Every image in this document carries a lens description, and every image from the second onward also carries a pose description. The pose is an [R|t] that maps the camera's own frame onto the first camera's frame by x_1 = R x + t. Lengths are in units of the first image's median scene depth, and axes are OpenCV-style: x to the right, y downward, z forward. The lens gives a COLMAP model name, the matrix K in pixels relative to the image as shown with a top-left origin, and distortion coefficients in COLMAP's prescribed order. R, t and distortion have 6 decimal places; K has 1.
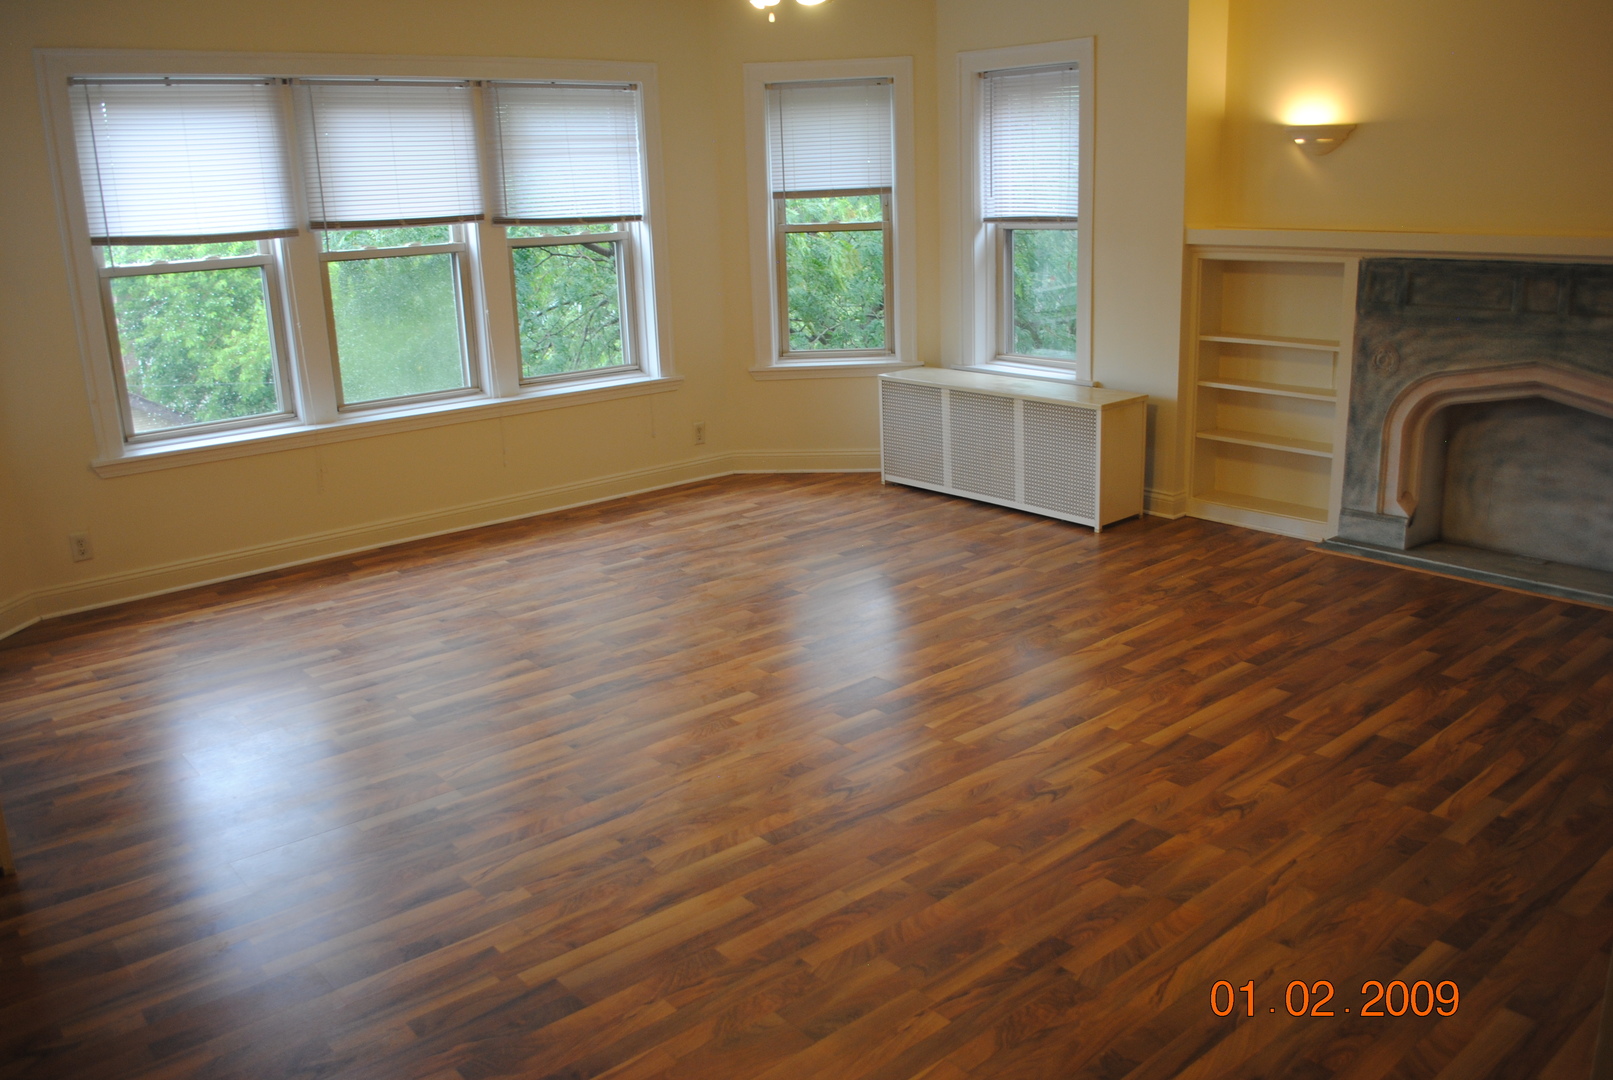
lens RADIAL K [[1282.4, 0, 822.1], [0, 1282.4, 538.9], [0, 0, 1]] dist [-0.079019, 0.002814]
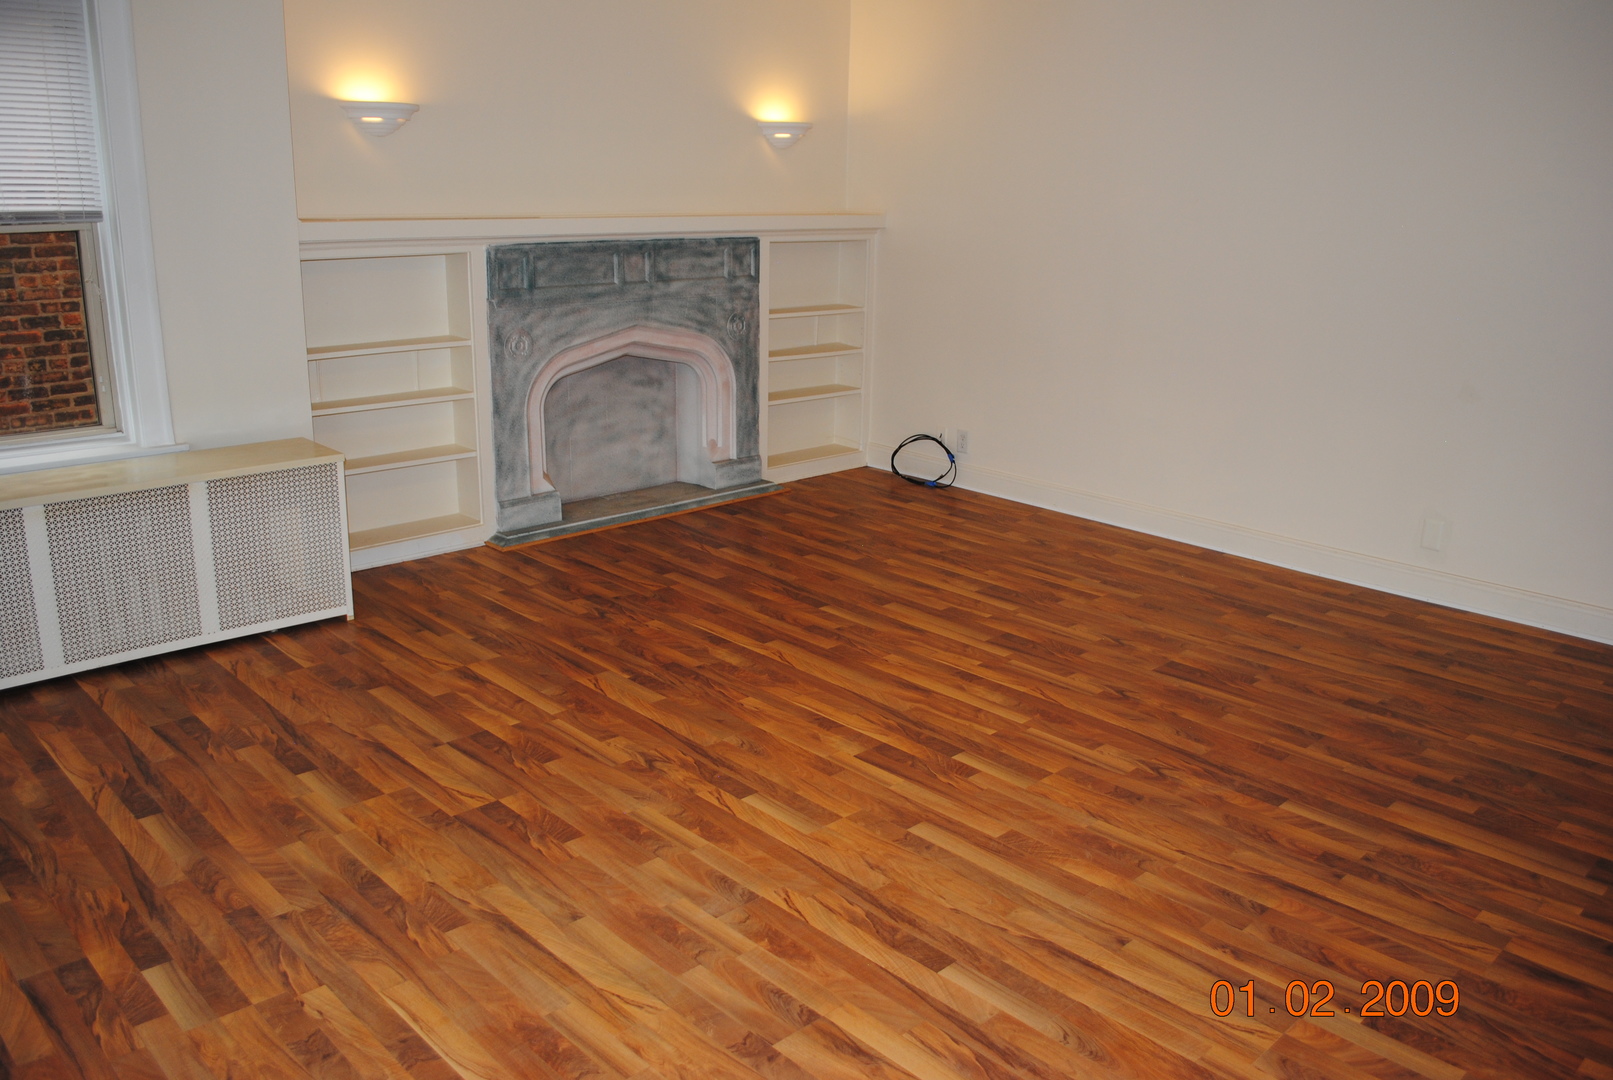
lens RADIAL K [[1282.4, 0, 811.1], [0, 1282.4, 541.2], [0, 0, 1]] dist [-0.079019, 0.002814]
pose [[-0.063071, -0.244469, 0.967604, -0.614910], [0.245826, 0.935857, 0.252471, -0.202214], [-0.967260, 0.253786, 0.001071, 0.841555]]
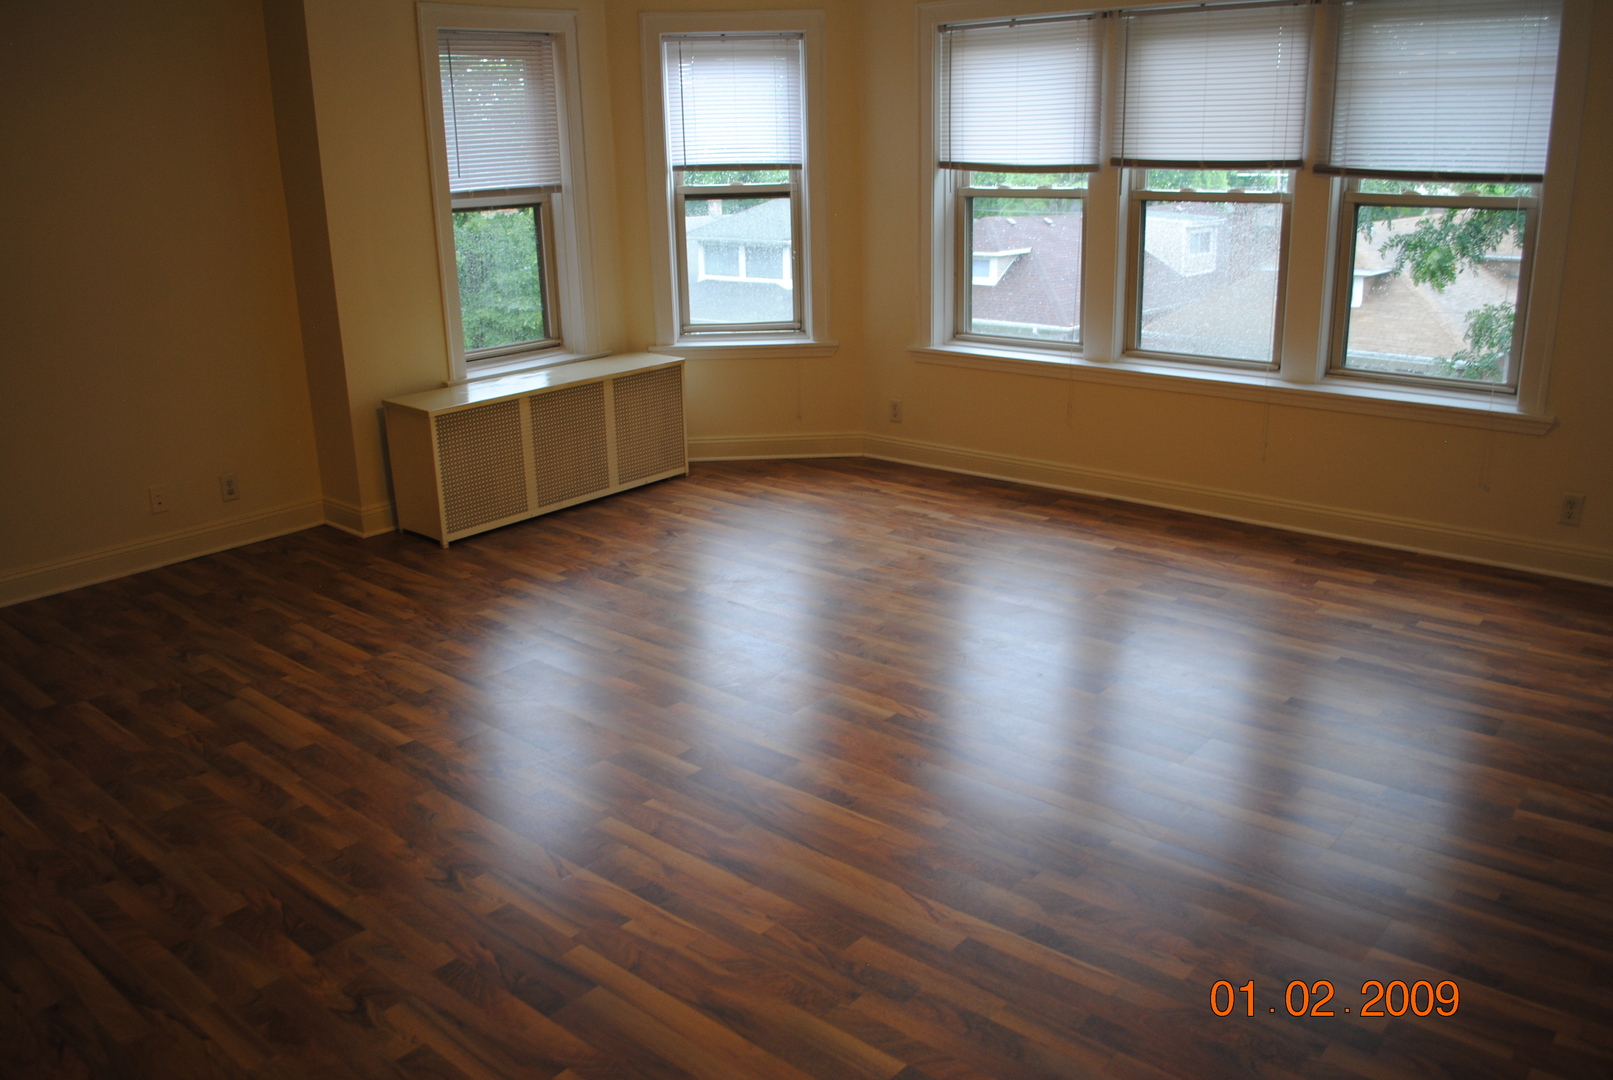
lens RADIAL K [[1282.4, 0, 815.7], [0, 1282.4, 535.5], [0, 0, 1]] dist [-0.079019, 0.002814]
pose [[0.150696, 0.315617, -0.936844, 0.644112], [-0.245035, 0.930019, 0.273903, -0.212633], [0.957731, 0.188283, 0.217488, 0.683648]]
